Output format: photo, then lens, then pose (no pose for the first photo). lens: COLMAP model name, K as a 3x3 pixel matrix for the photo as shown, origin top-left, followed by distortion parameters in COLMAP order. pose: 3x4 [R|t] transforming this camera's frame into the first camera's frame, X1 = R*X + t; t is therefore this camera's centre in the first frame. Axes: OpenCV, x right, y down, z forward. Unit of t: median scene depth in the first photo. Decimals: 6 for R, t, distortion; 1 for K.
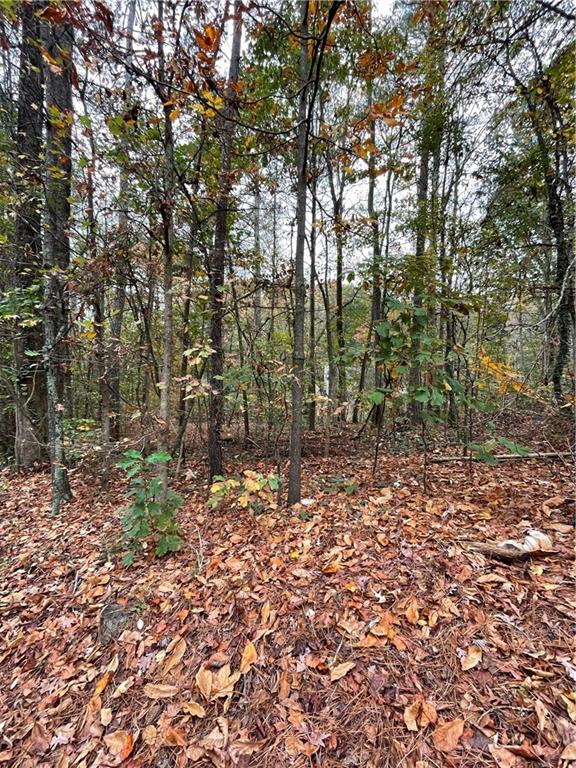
lens RADIAL K [[315.0, 0, 289.2], [0, 315.0, 380.7], [0, 0, 1]] dist [-0.001526, -0.000211]
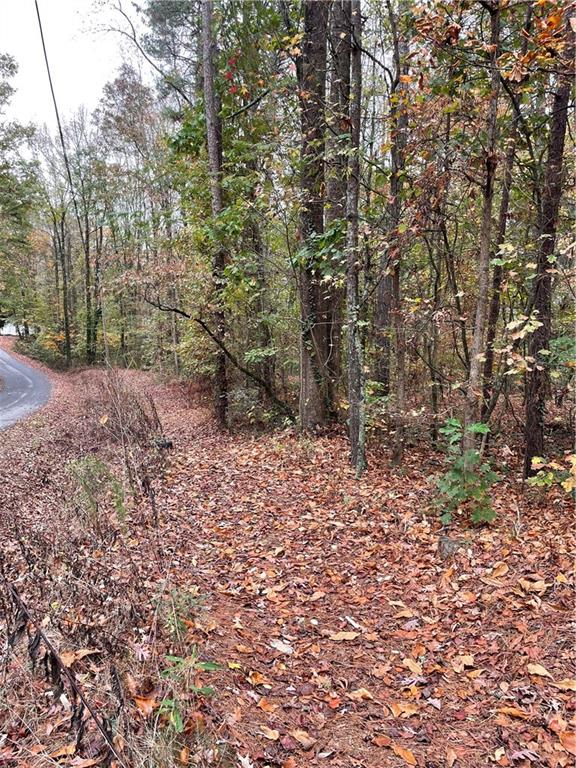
lens RADIAL K [[579.1, 0, 288.0], [0, 579.1, 384.0], [0, 0, 1]] dist [0.040789, -0.002053]
pose [[0.808500, 0.068157, -0.584537, 0.180143], [0.003038, 0.992774, 0.119960, -0.127362], [0.588489, -0.098763, 0.802450, -0.851444]]
